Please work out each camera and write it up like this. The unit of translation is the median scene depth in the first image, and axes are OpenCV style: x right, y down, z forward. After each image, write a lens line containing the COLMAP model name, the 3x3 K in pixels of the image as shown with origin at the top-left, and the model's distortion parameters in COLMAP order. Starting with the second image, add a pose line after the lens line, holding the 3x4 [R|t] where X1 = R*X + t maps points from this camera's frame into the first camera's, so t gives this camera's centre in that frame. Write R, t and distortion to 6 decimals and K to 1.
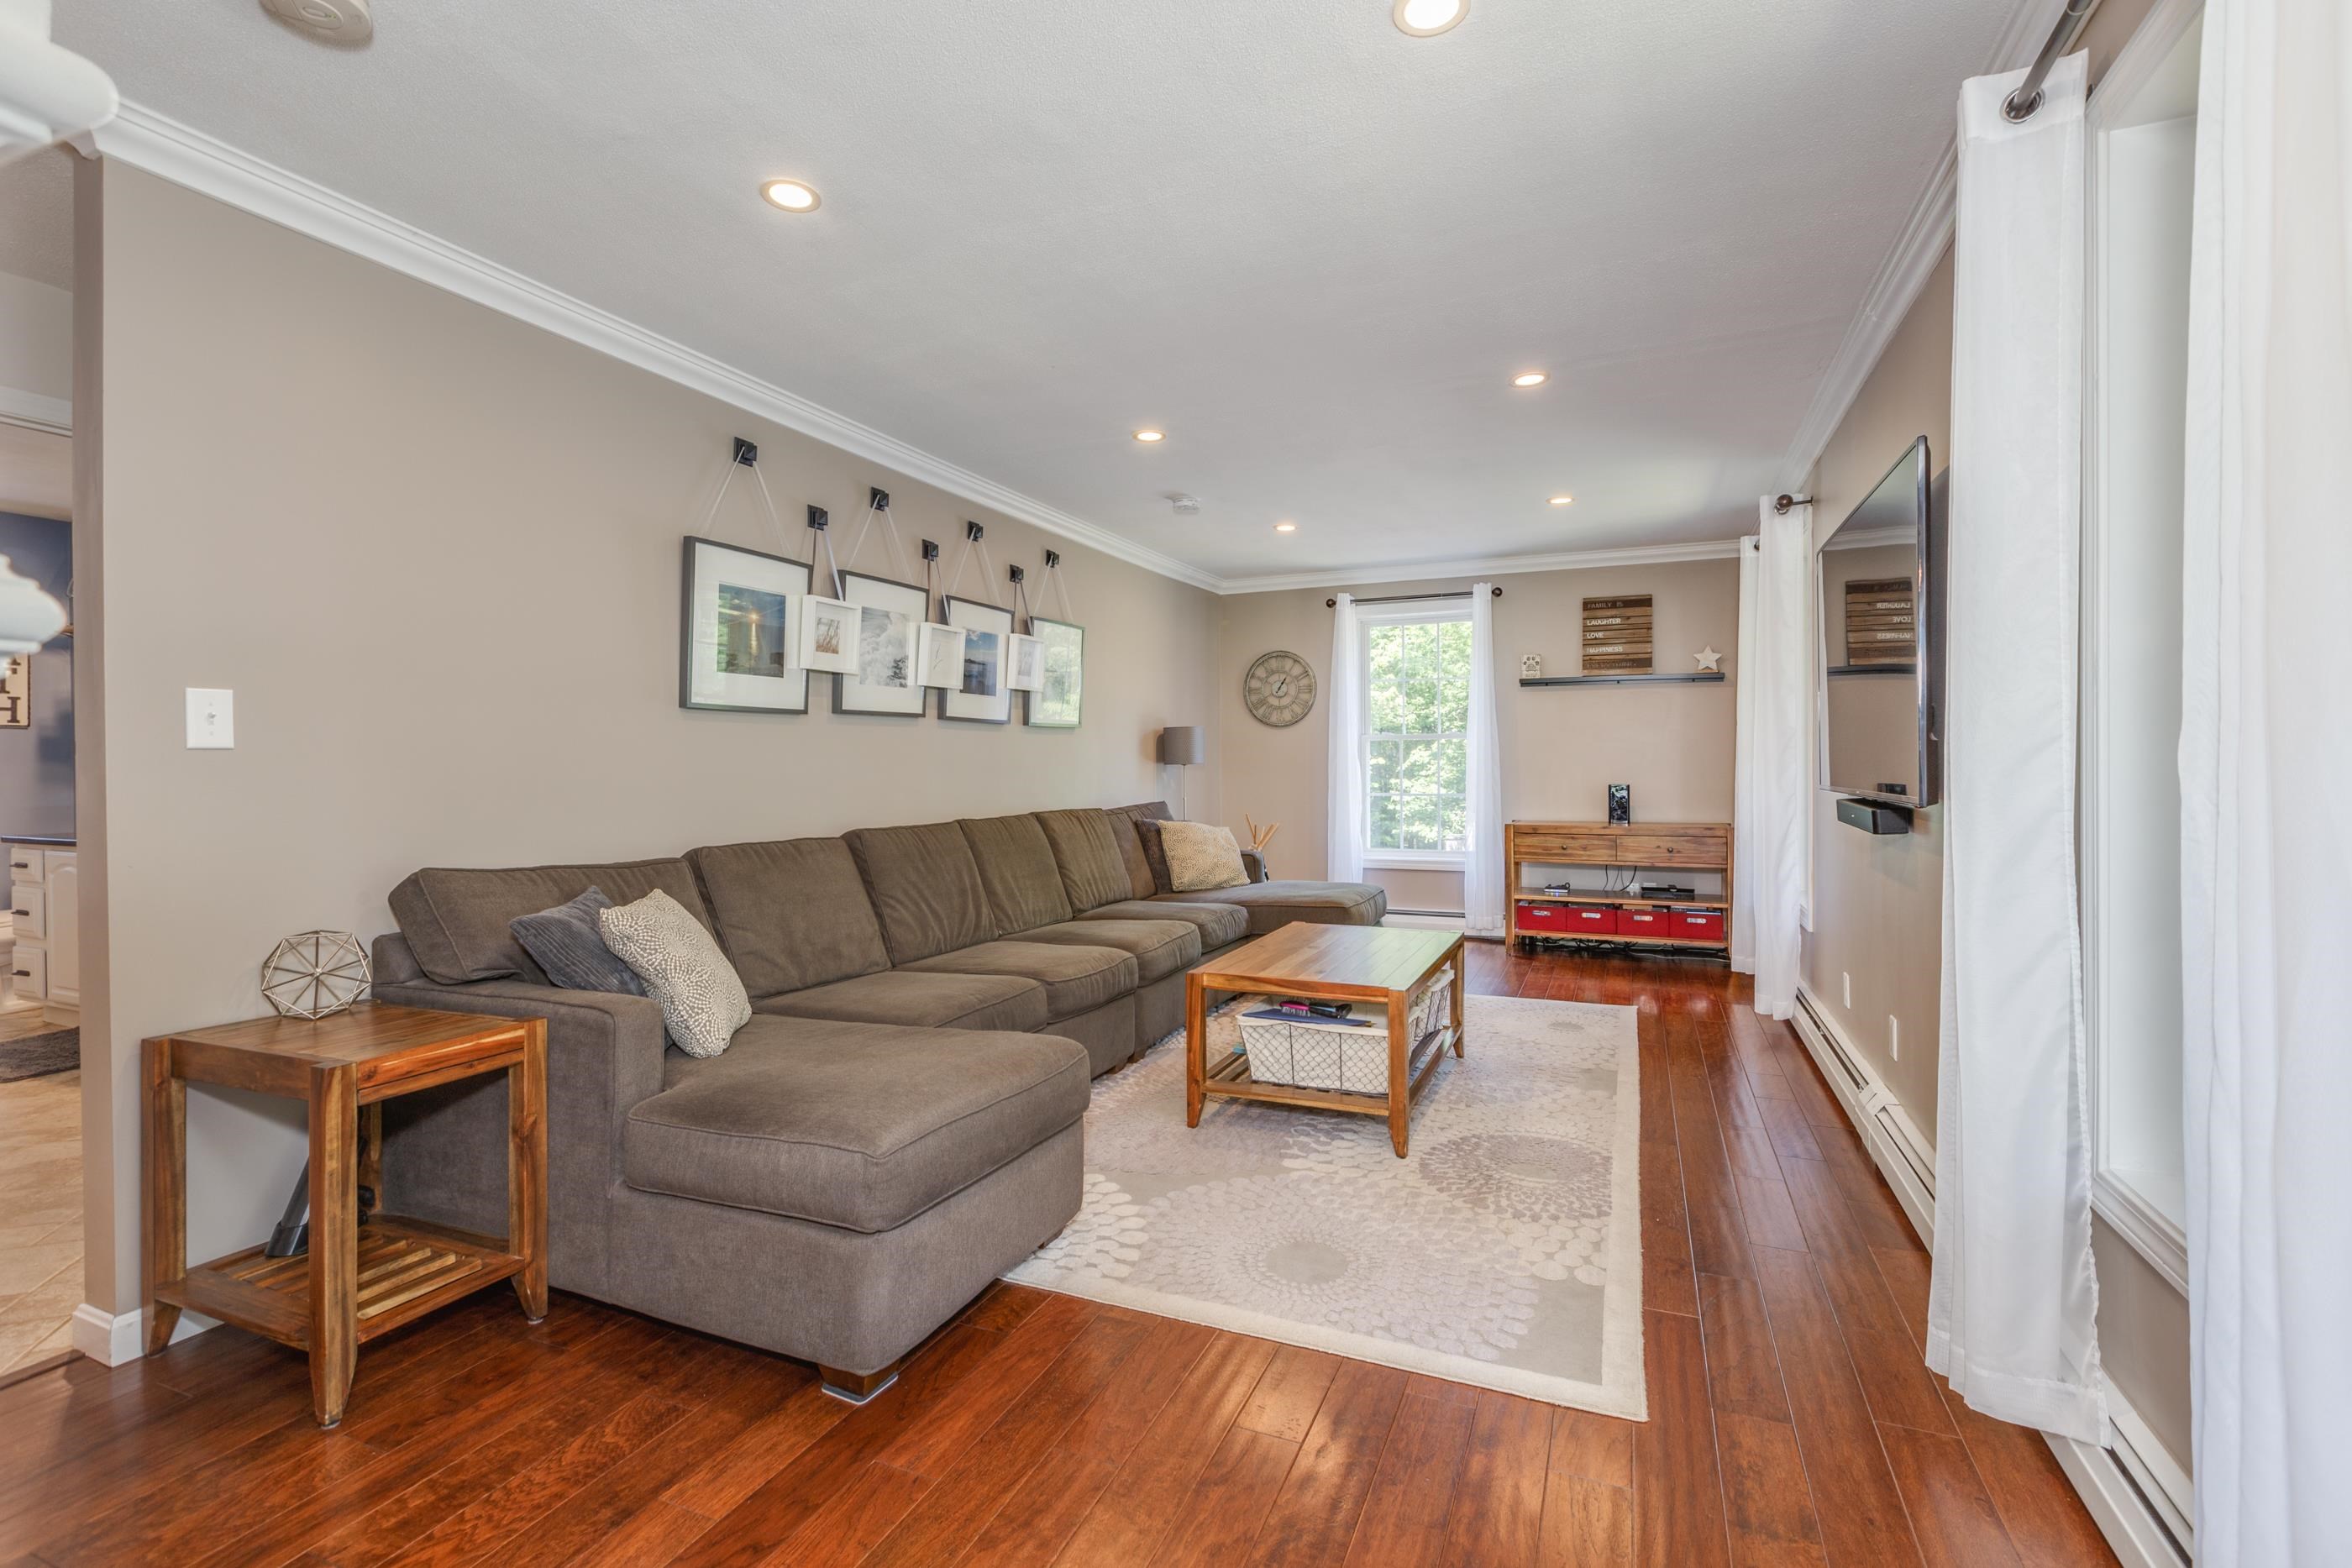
lens RADIAL K [[1057.4, 0, 1179.5], [0, 1057.4, 774.9], [0, 0, 1]] dist [0.005713, -0.000573]
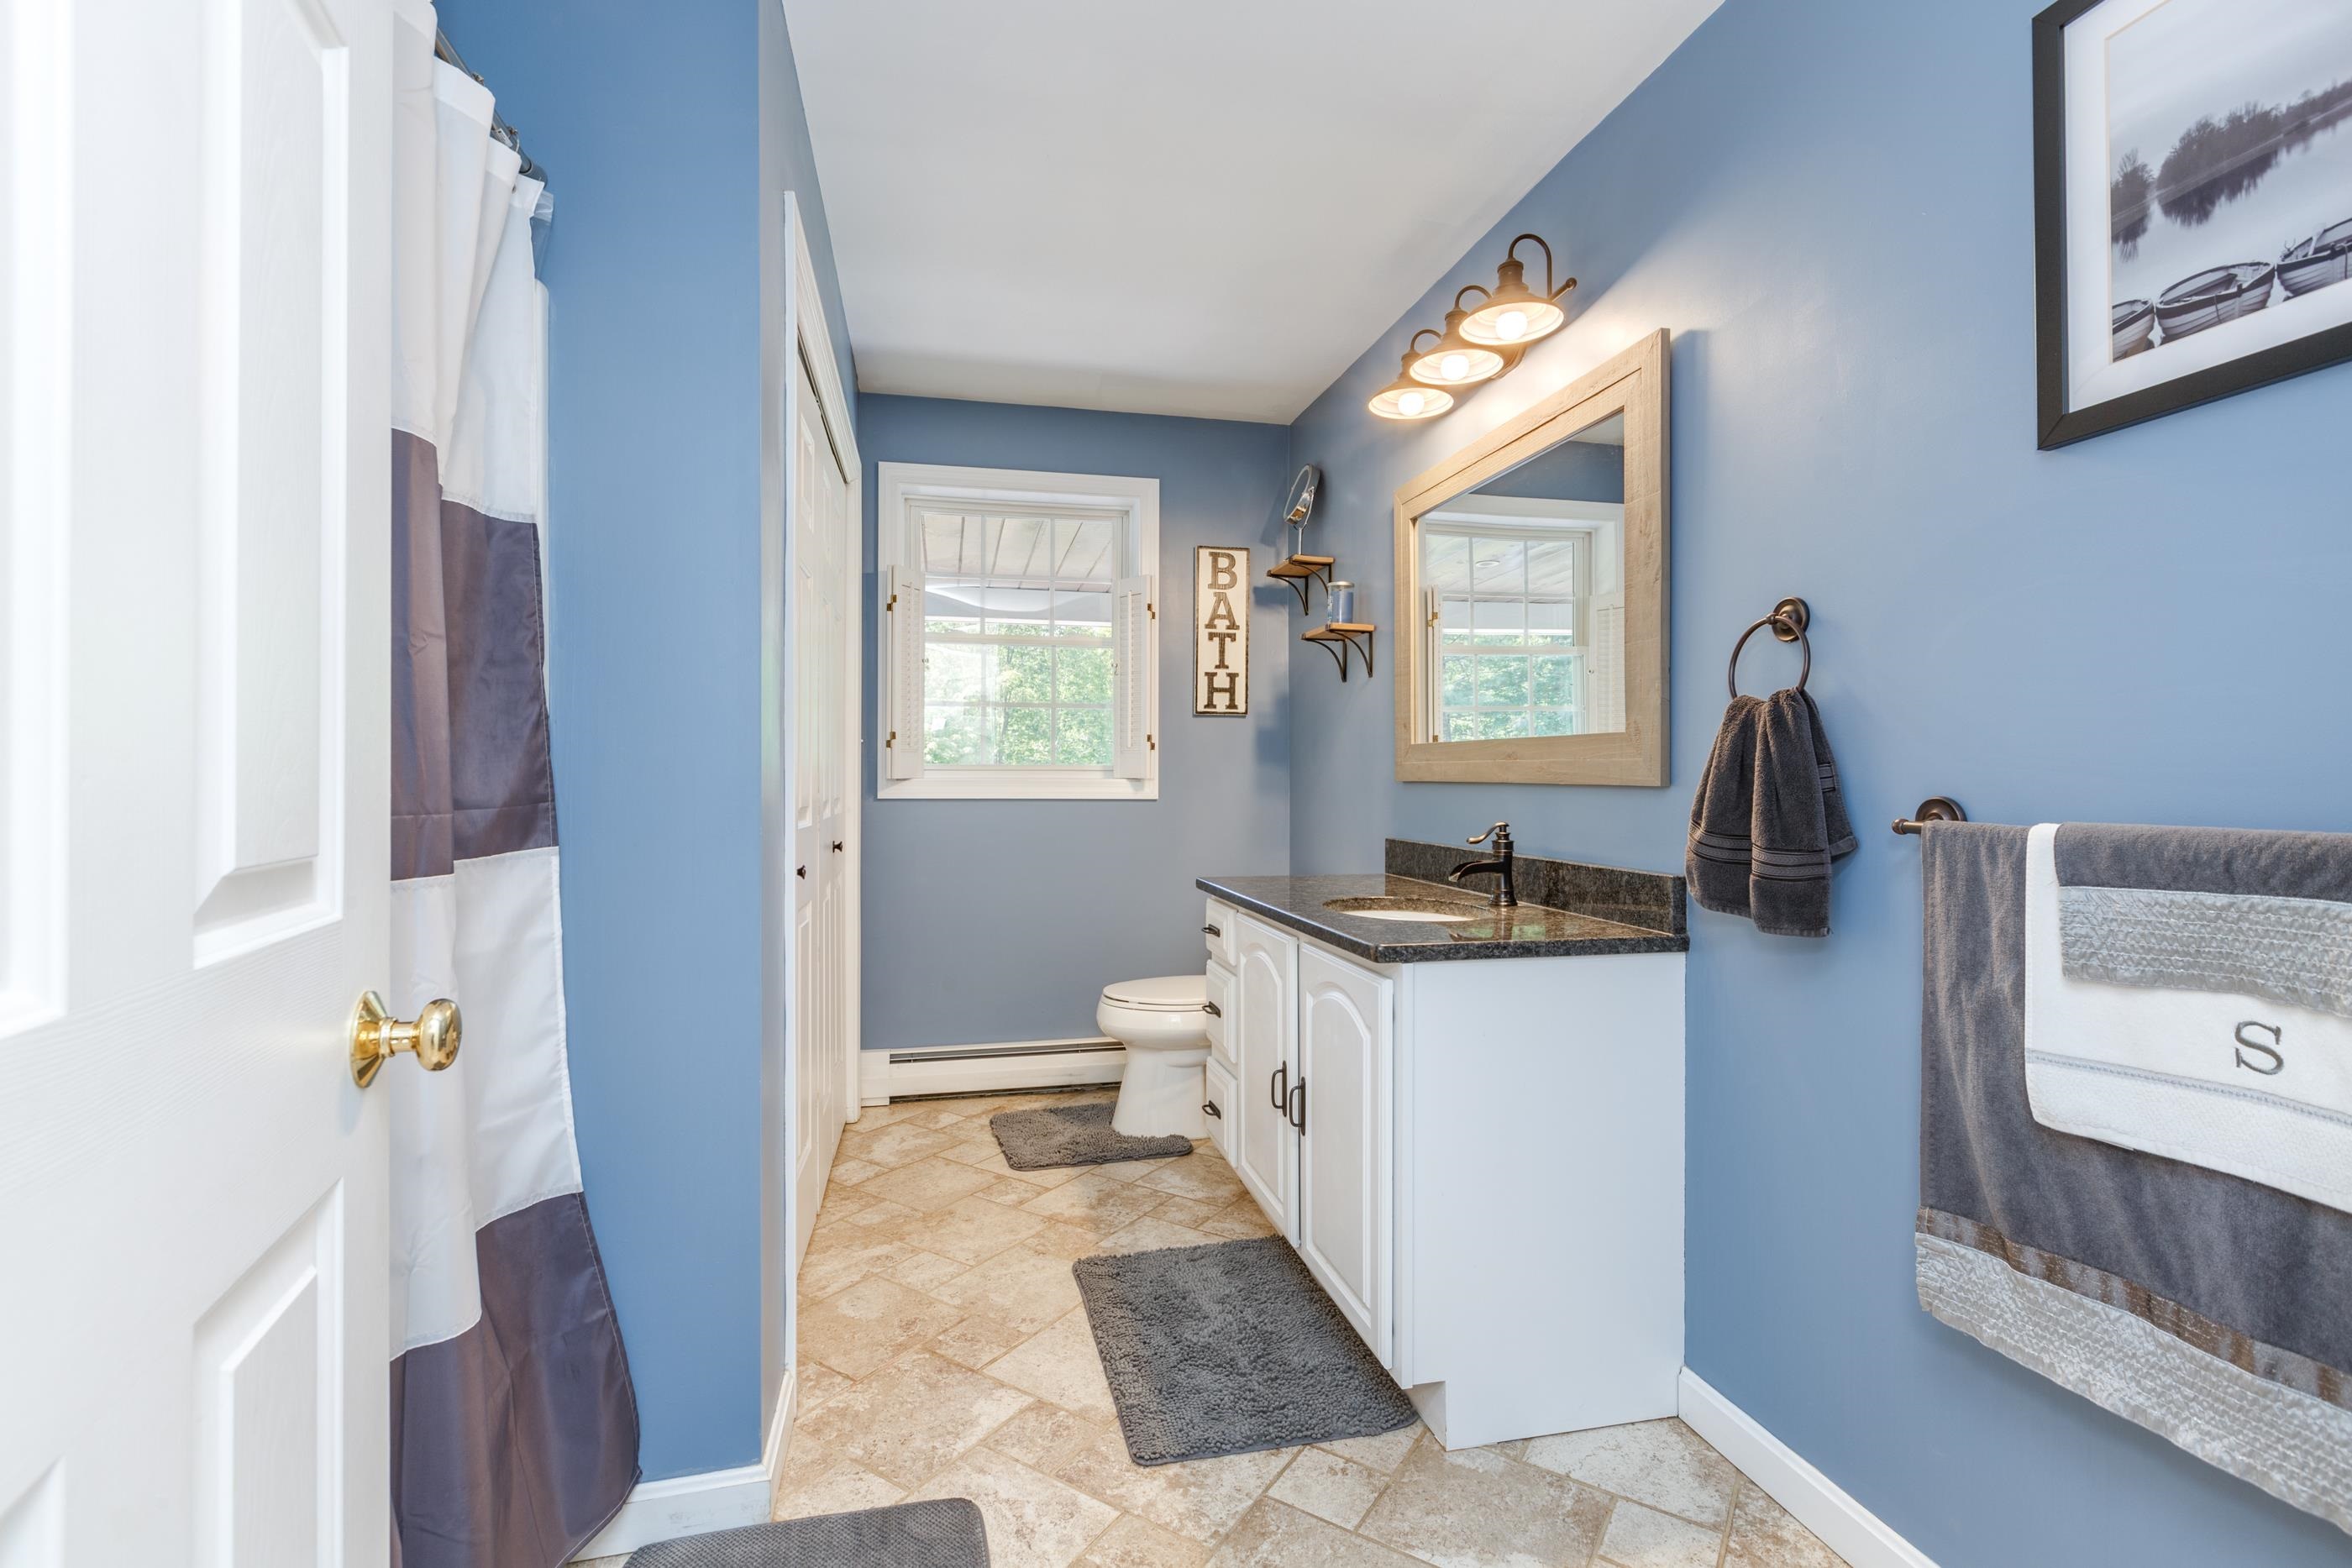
lens RADIAL K [[1057.4, 0, 1176.9], [0, 1057.4, 780.5], [0, 0, 1]] dist [0.005713, -0.000573]
pose [[0.589974, 0.002505, -0.807418, -0.528626], [-0.004517, 0.999990, -0.000198, 0.000251], [0.807409, 0.003764, 0.589980, 0.537775]]
